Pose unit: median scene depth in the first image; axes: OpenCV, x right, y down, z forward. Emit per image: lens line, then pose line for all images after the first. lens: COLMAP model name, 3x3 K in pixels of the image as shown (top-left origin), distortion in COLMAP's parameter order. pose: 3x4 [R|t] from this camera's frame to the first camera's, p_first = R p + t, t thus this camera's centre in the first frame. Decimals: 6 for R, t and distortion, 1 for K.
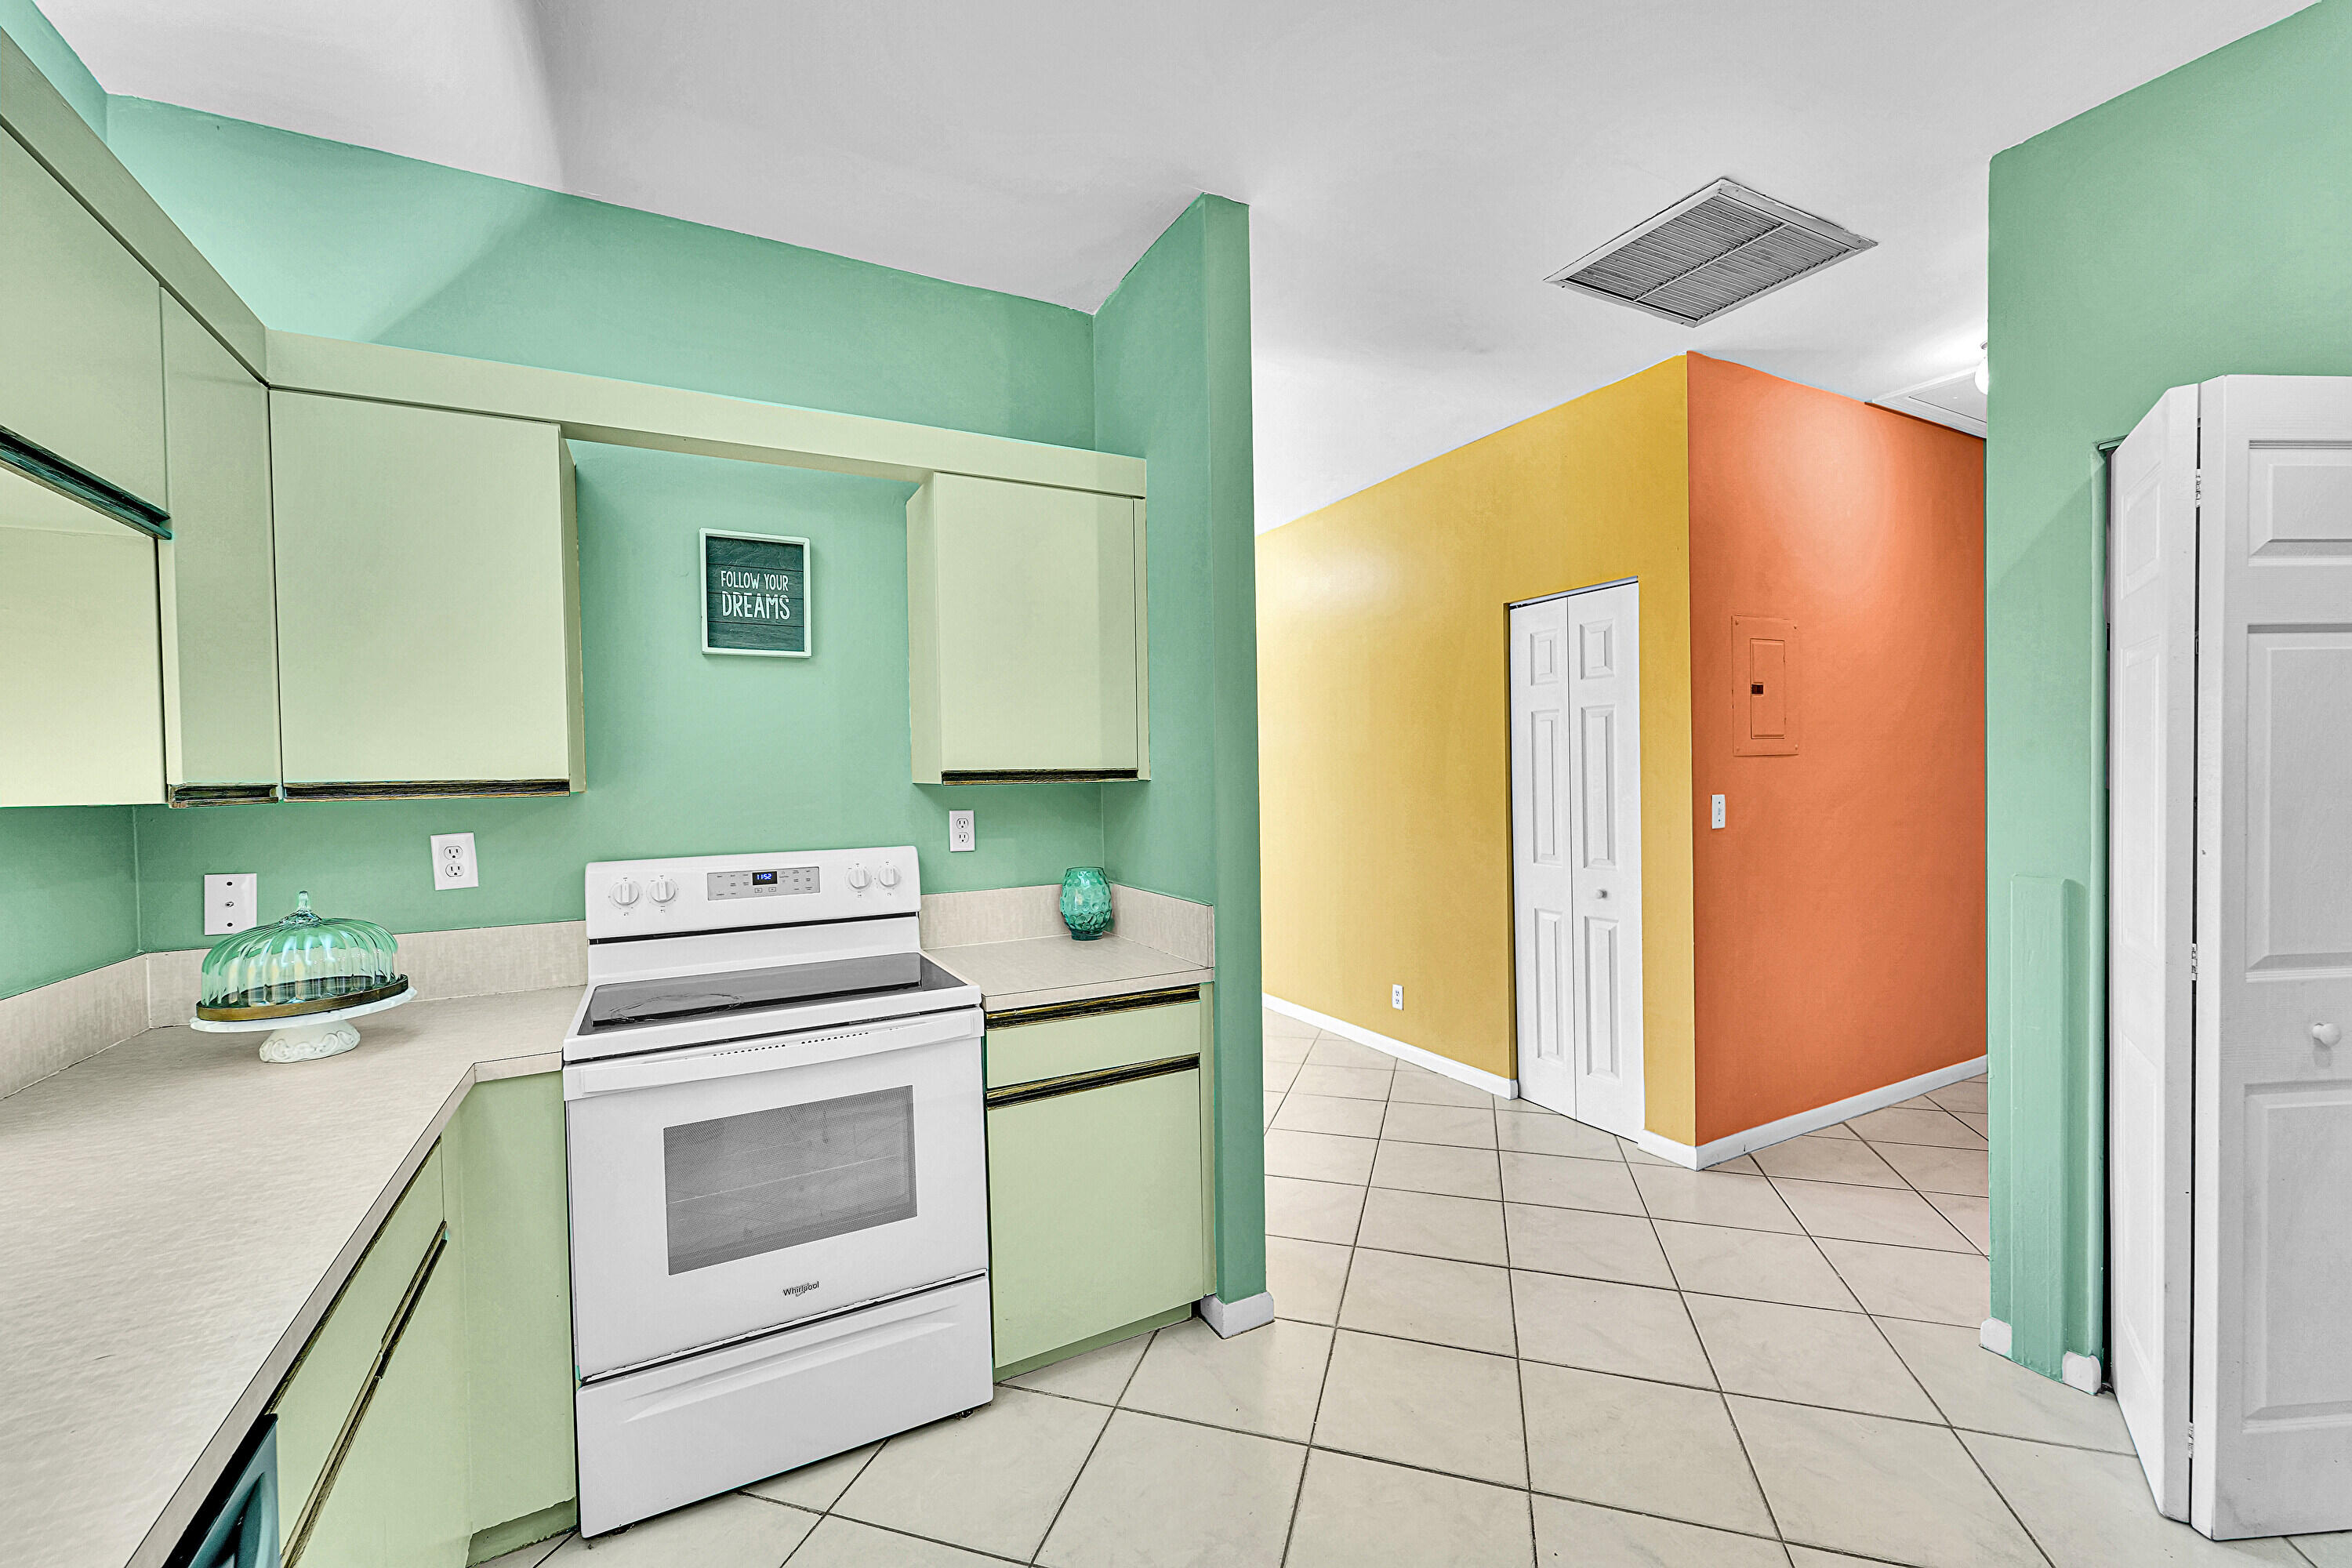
lens RADIAL K [[955.2, 0, 1178.0], [0, 955.2, 787.6], [0, 0, 1]] dist [0.004275, 0.000555]
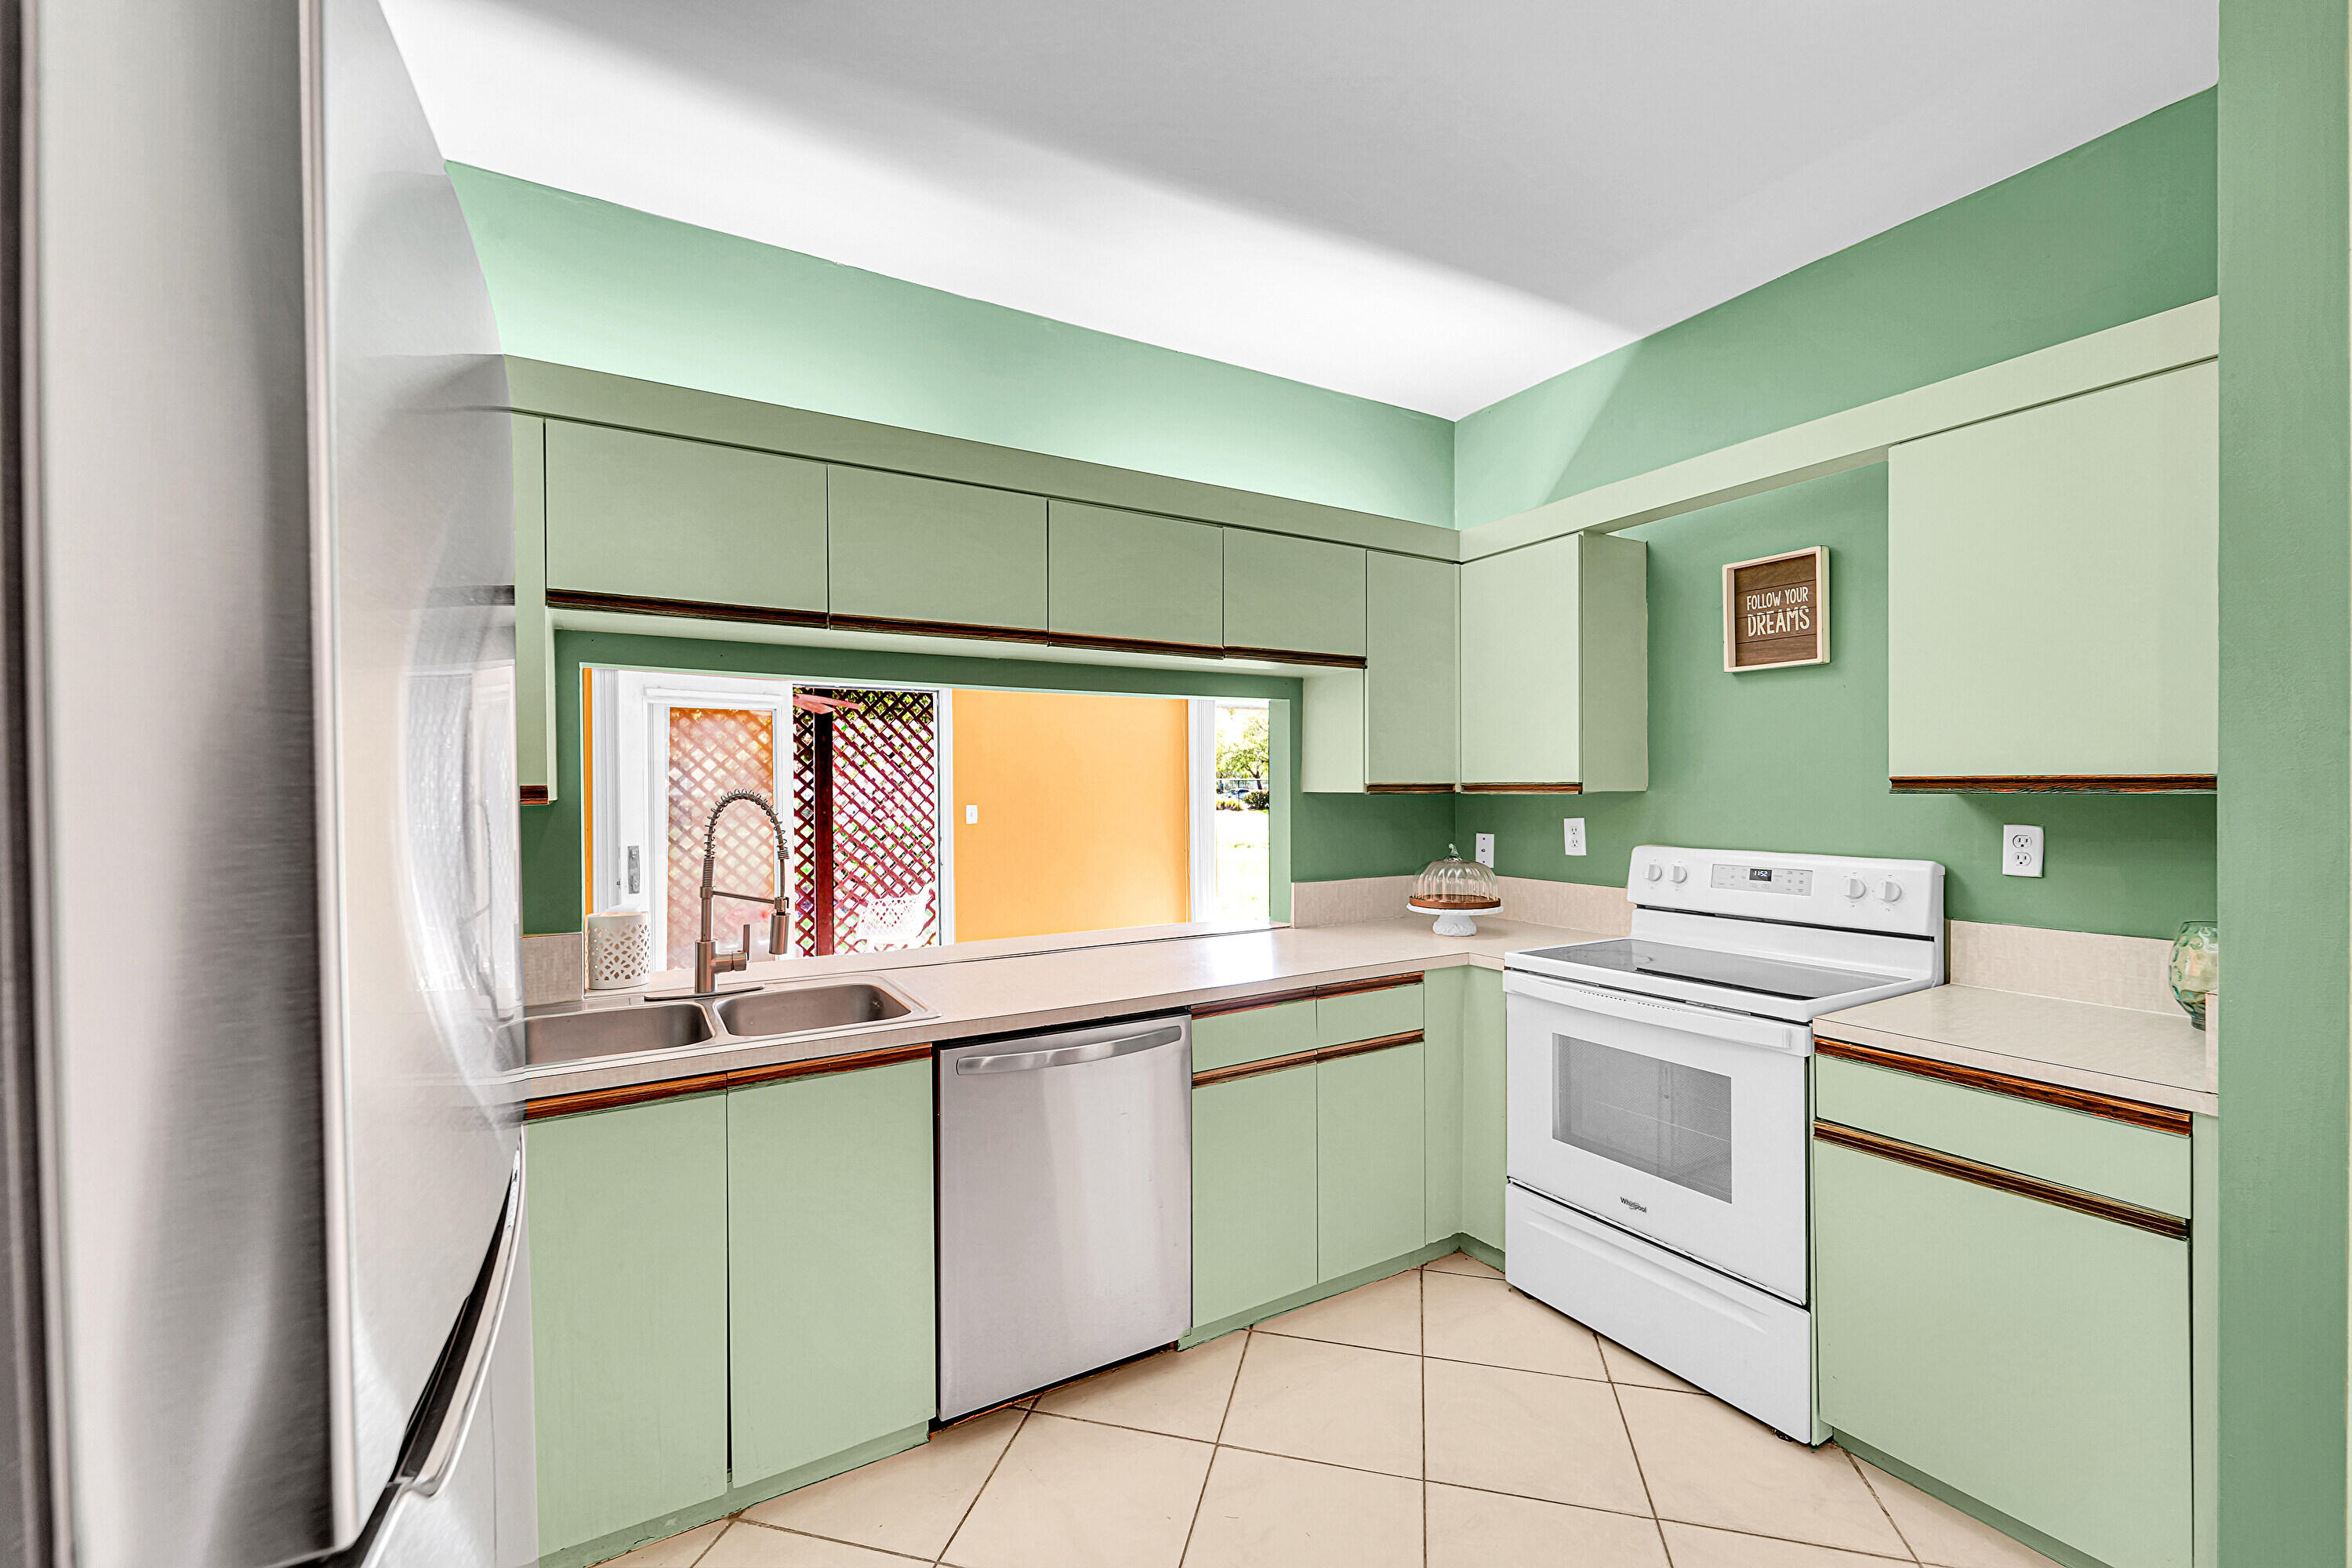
lens RADIAL K [[955.2, 0, 1160.7], [0, 955.2, 787.3], [0, 0, 1]] dist [0.004275, 0.000555]
pose [[0.043676, 0.018596, -0.998873, 0.620934], [-0.010220, 0.999783, 0.018166, -0.017354], [0.998993, 0.009415, 0.043856, 0.271332]]
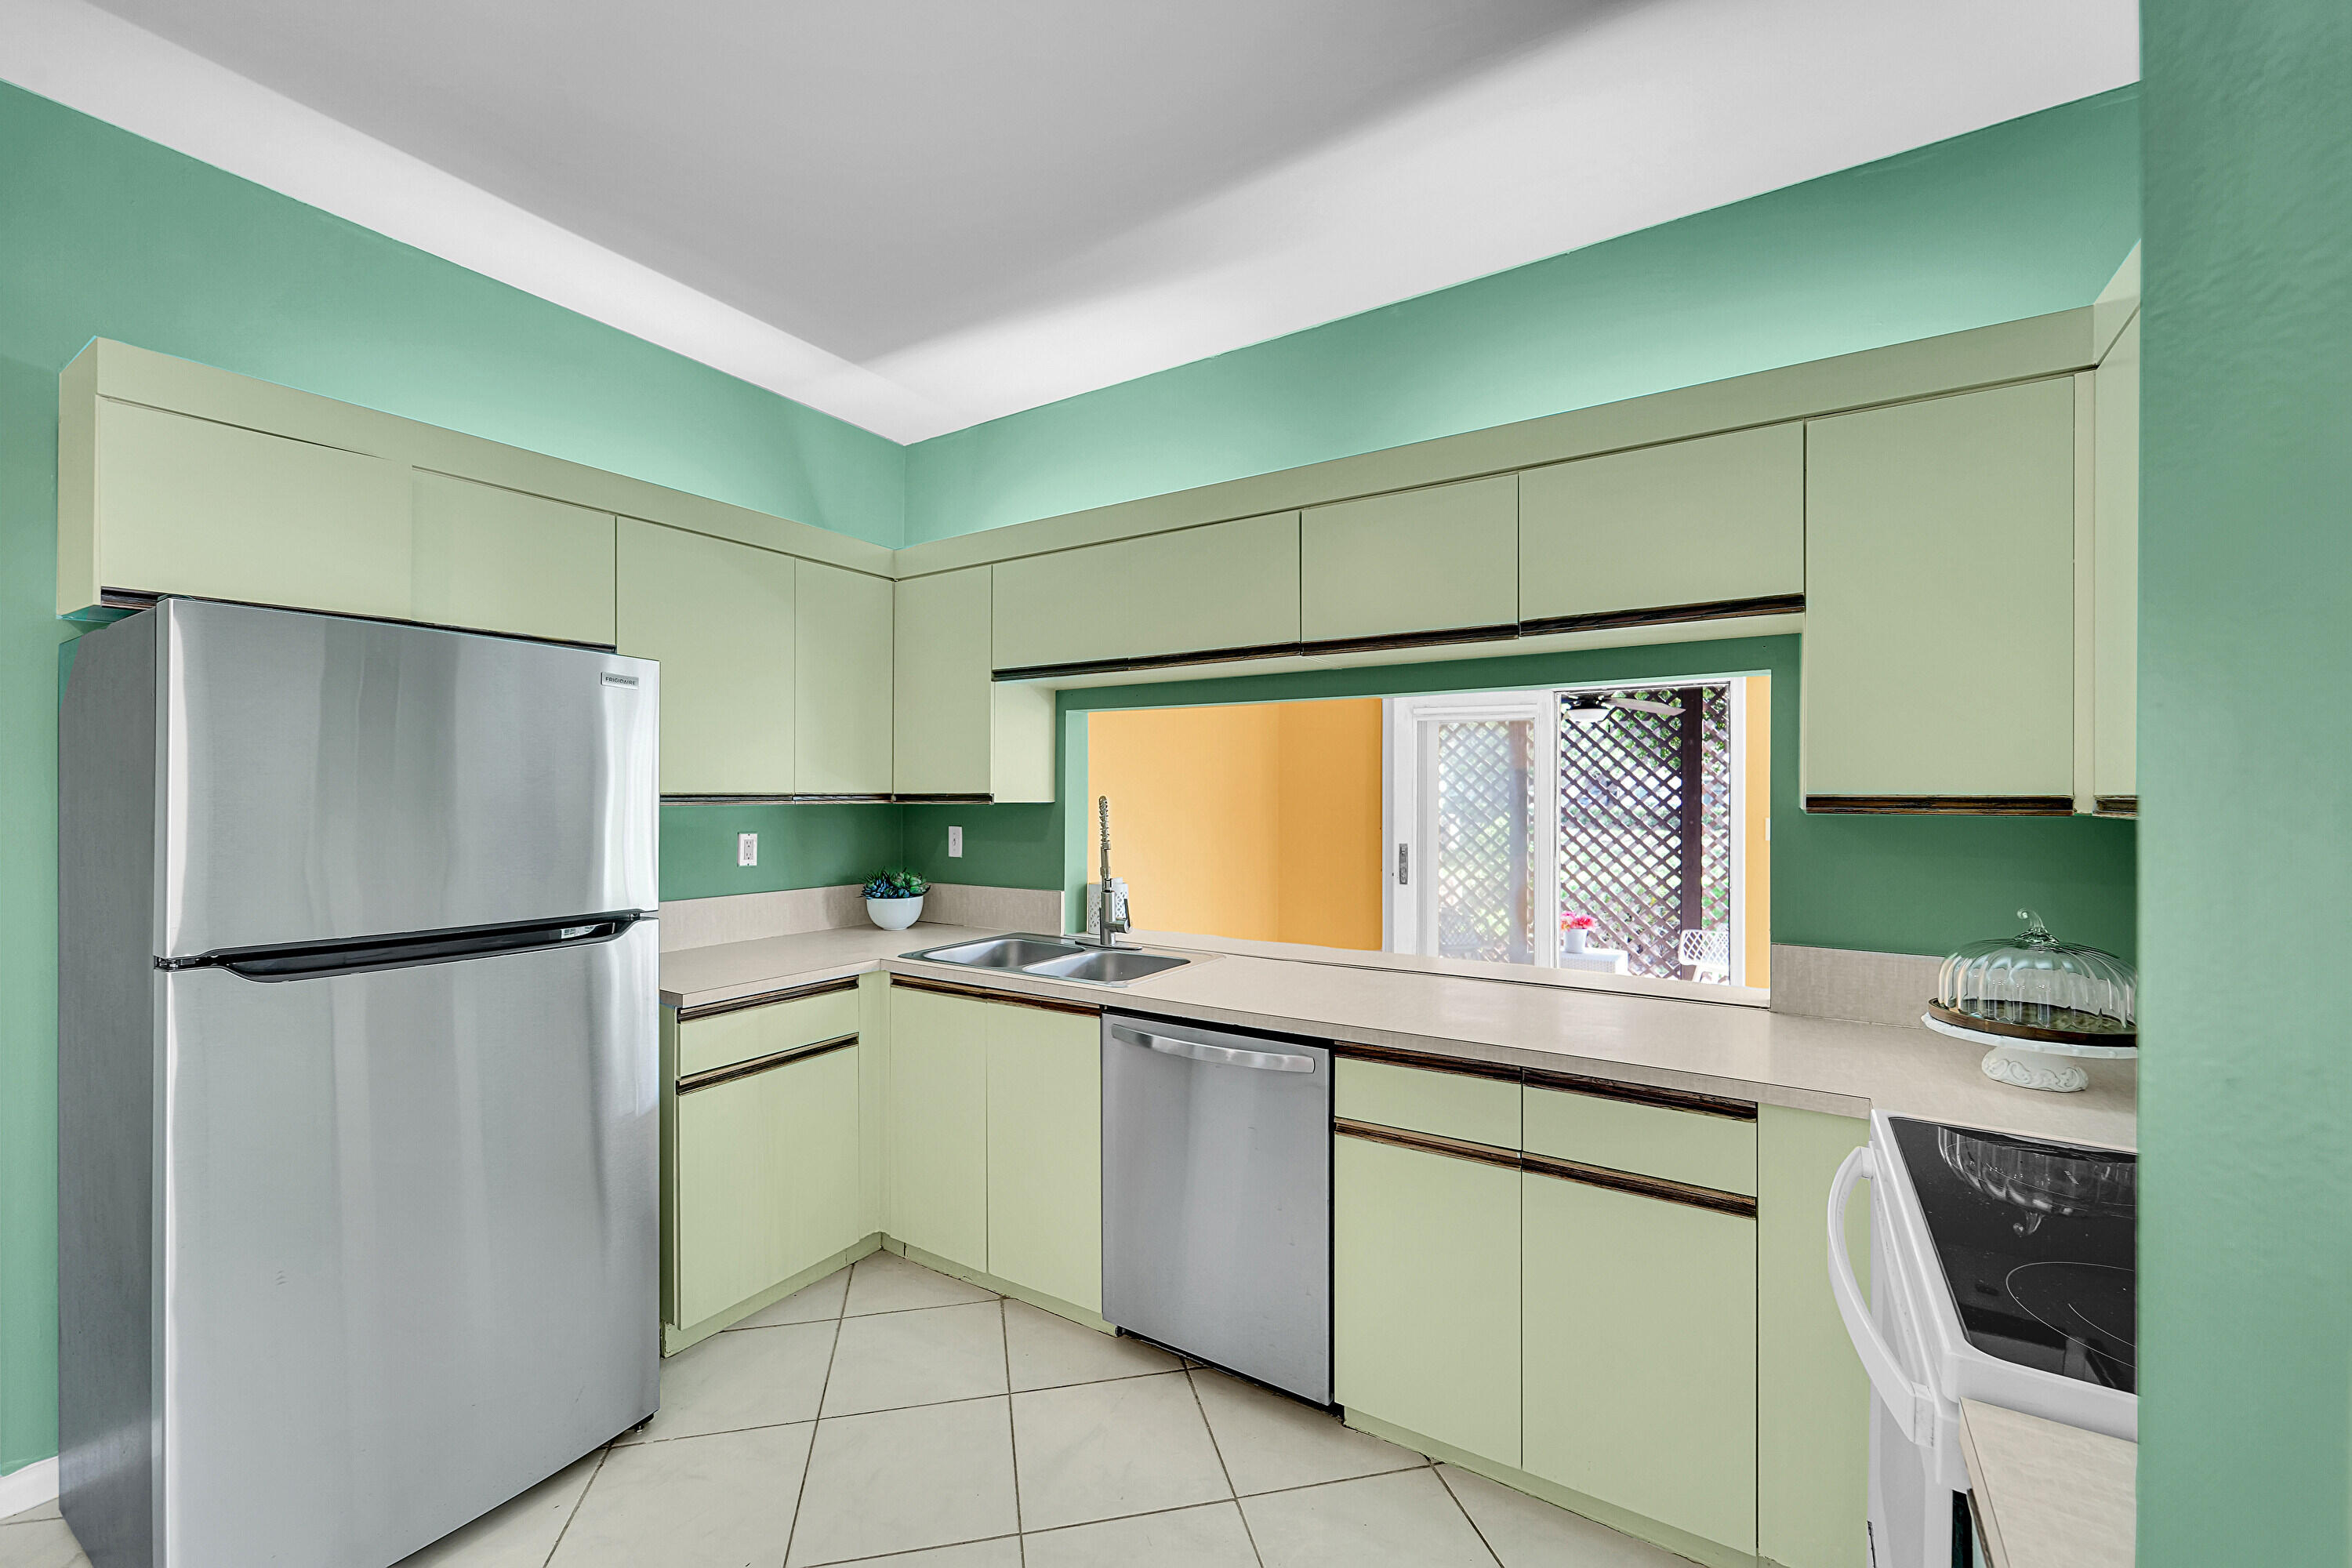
lens RADIAL K [[955.2, 0, 1164.5], [0, 955.2, 785.4], [0, 0, 1]] dist [0.004275, 0.000555]
pose [[-0.875455, 0.010026, -0.483195, 0.204552], [0.004979, 0.999919, 0.011727, -0.022414], [0.483273, 0.007860, -0.875434, 1.049393]]
